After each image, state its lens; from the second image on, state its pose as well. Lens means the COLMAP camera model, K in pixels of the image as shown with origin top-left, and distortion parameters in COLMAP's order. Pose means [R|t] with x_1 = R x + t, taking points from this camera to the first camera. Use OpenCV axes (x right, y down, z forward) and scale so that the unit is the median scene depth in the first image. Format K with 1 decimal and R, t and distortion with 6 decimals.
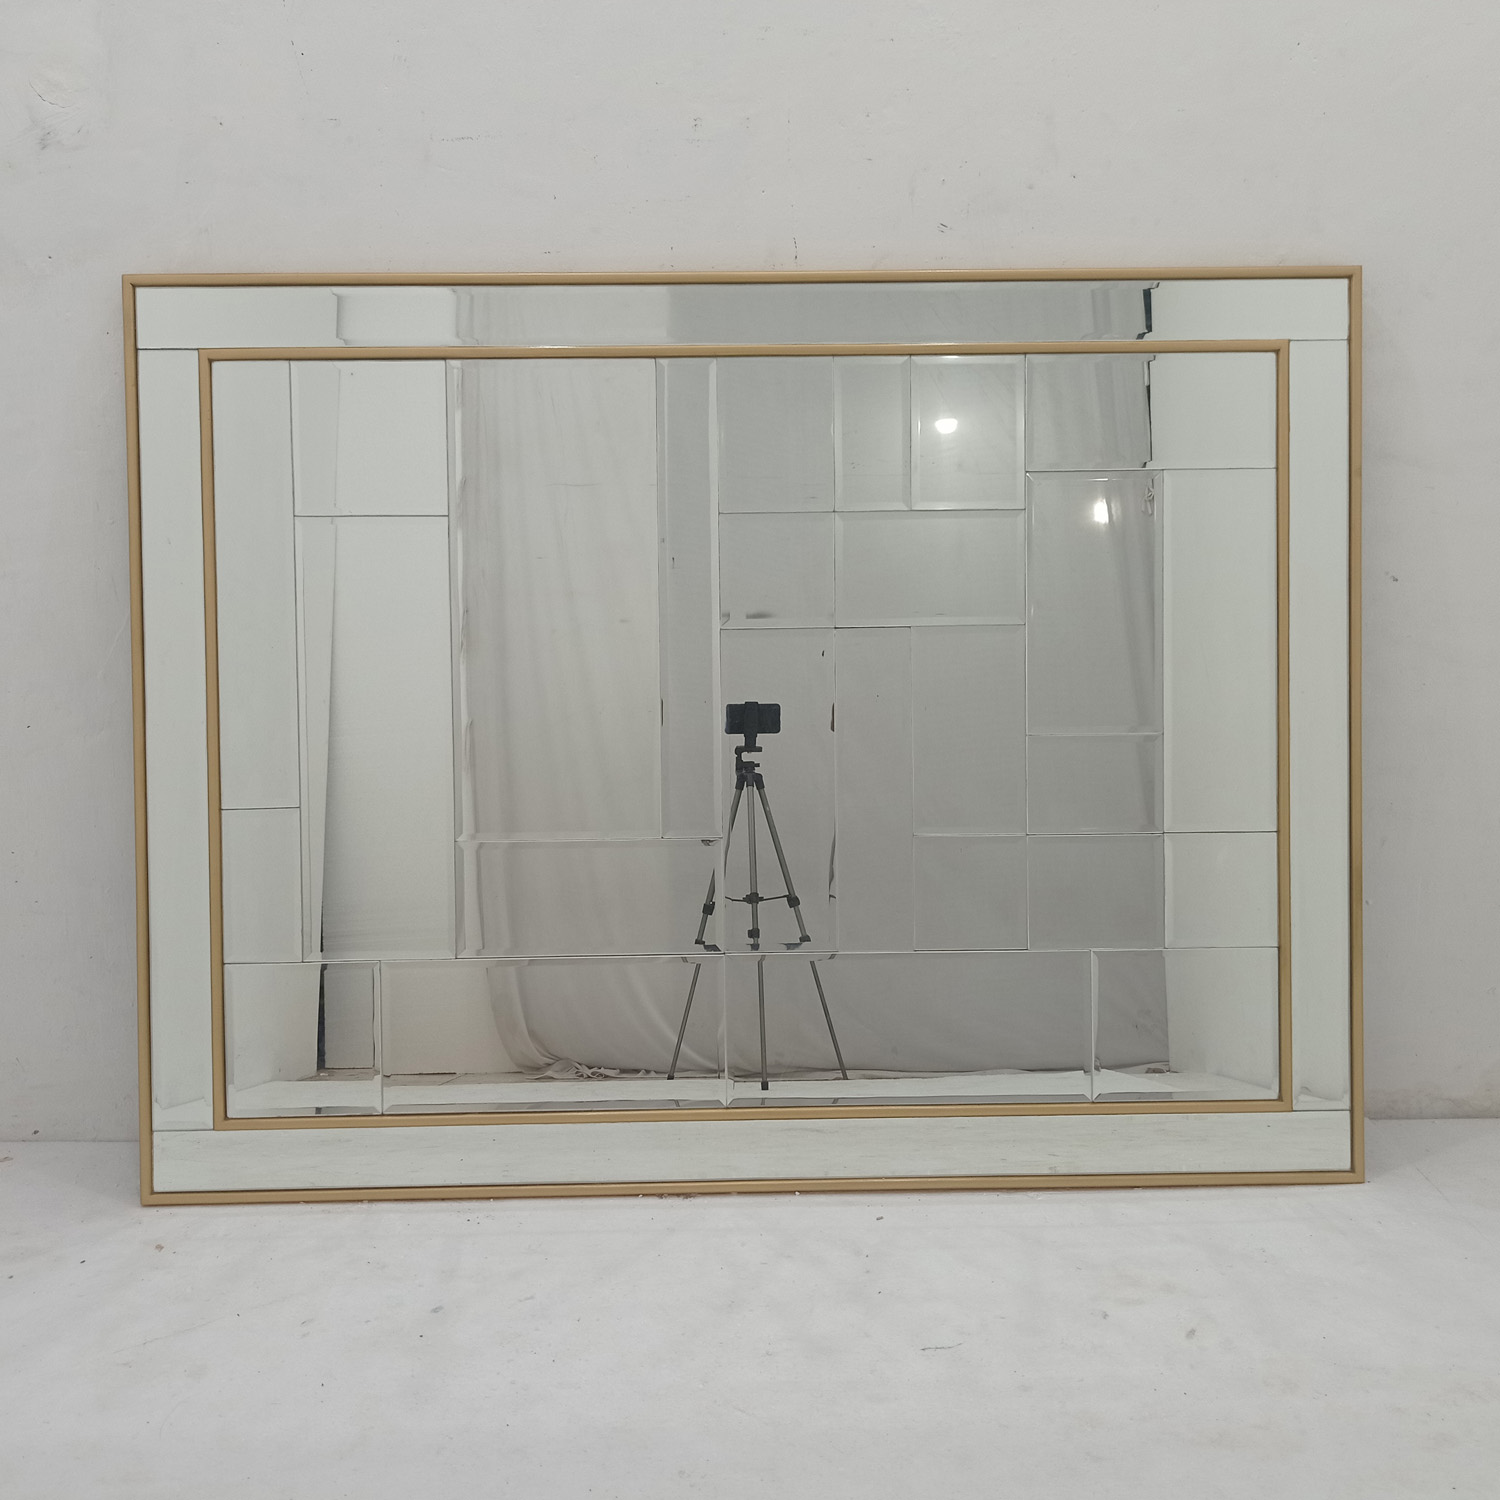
lens RADIAL K [[1497.5, 0, 751.9], [0, 1497.5, 731.3], [0, 0, 1]] dist [0.012375, 0.002094]
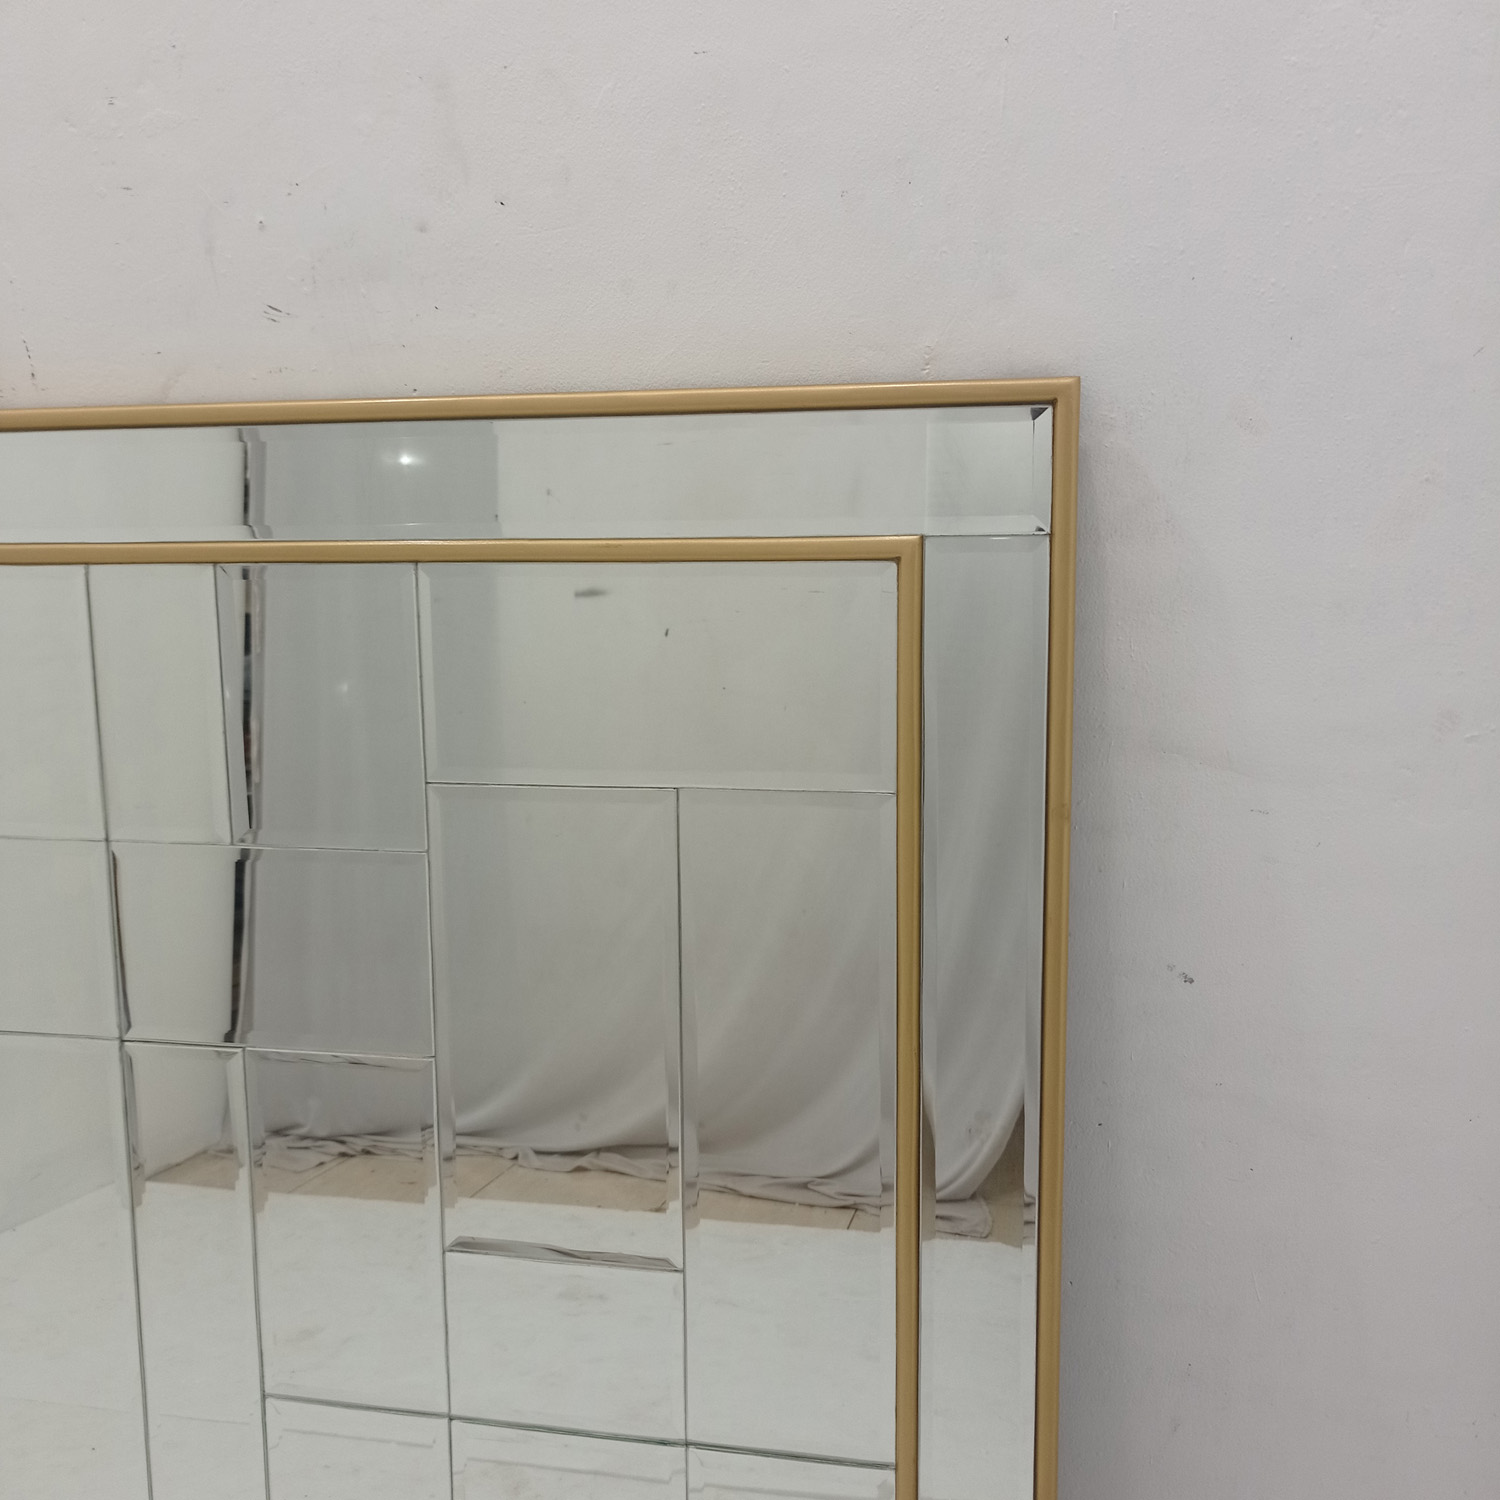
lens RADIAL K [[1449.7, 0, 741.5], [0, 1449.7, 715.1], [0, 0, 1]] dist [0.019447, -0.003739]
pose [[0.974976, 0.031125, -0.220121, 0.408097], [-0.003974, 0.992433, 0.122727, -0.262167], [0.222275, -0.118781, 0.967722, 0.532886]]
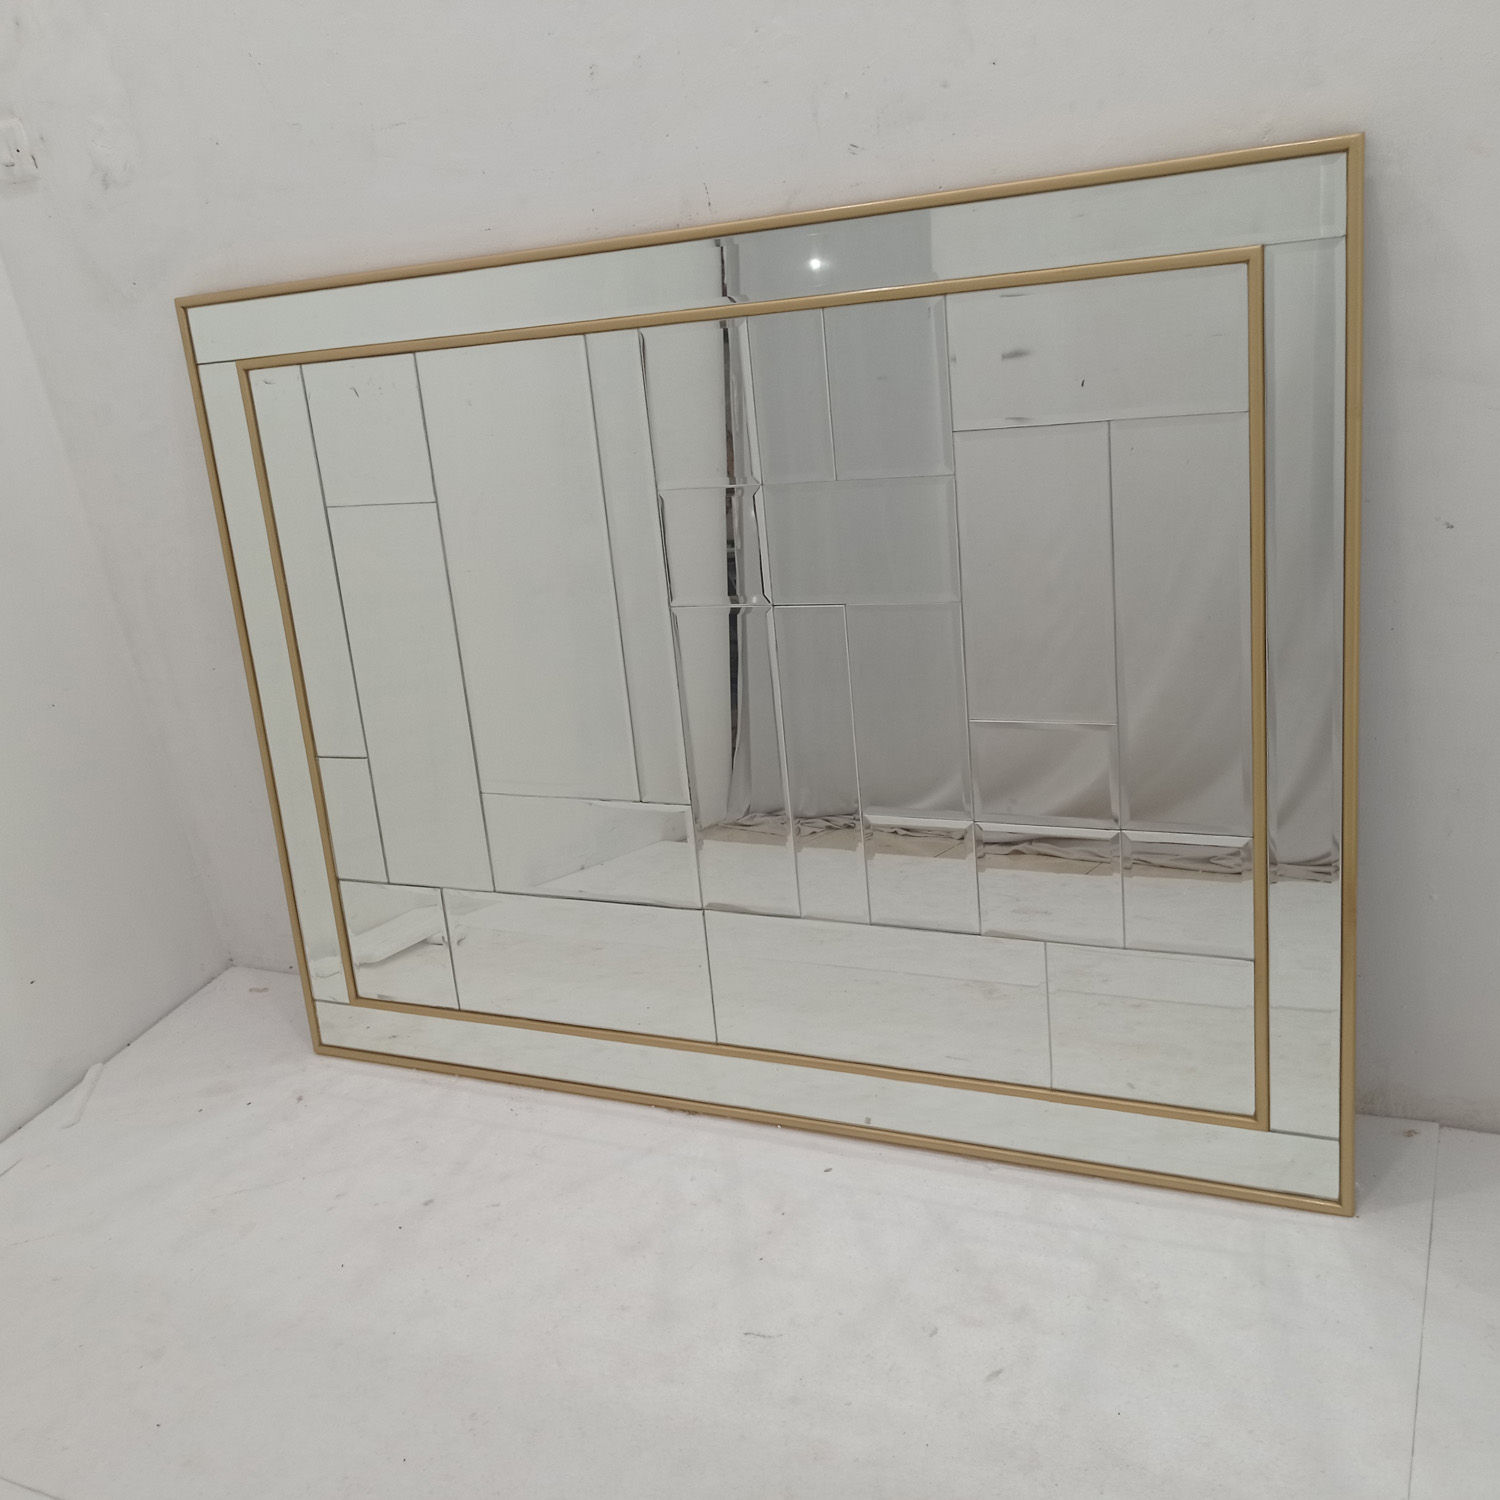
lens RADIAL K [[1497.6, 0, 761.9], [0, 1497.6, 726.0], [0, 0, 1]] dist [0.027867, -0.019549]
pose [[0.890263, 0.041516, -0.453551, 0.494889], [0.077025, 0.967768, 0.239775, -0.227626], [0.448887, -0.248397, 0.858370, 0.145985]]
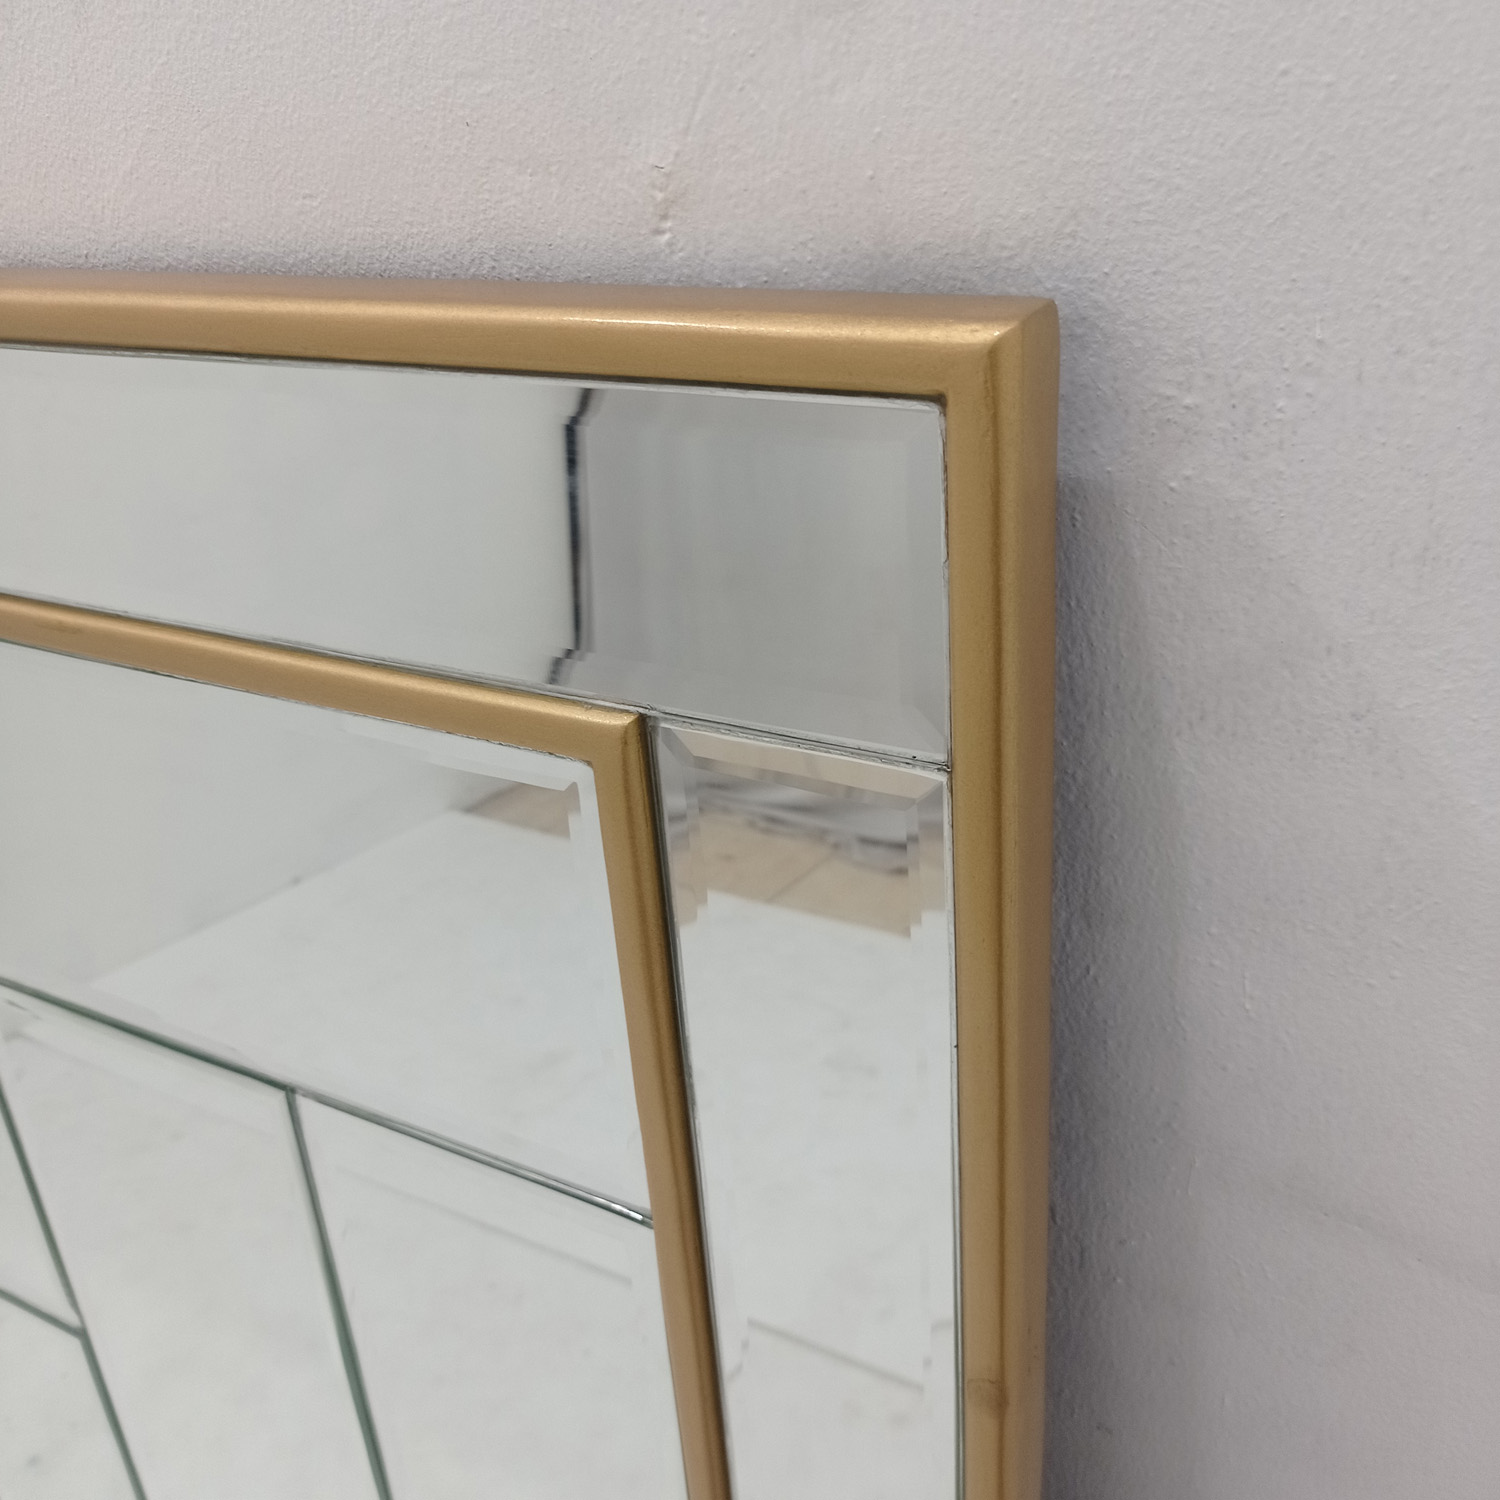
lens RADIAL K [[1526.6, 0, 752.6], [0, 1526.6, 729.7], [0, 0, 1]] dist [0.000484, -0.005942]
pose [[0.858076, 0.177021, -0.482048, 0.460721], [0.057732, 0.899501, 0.433087, -0.340133], [0.510268, -0.399451, 0.761620, 0.871639]]
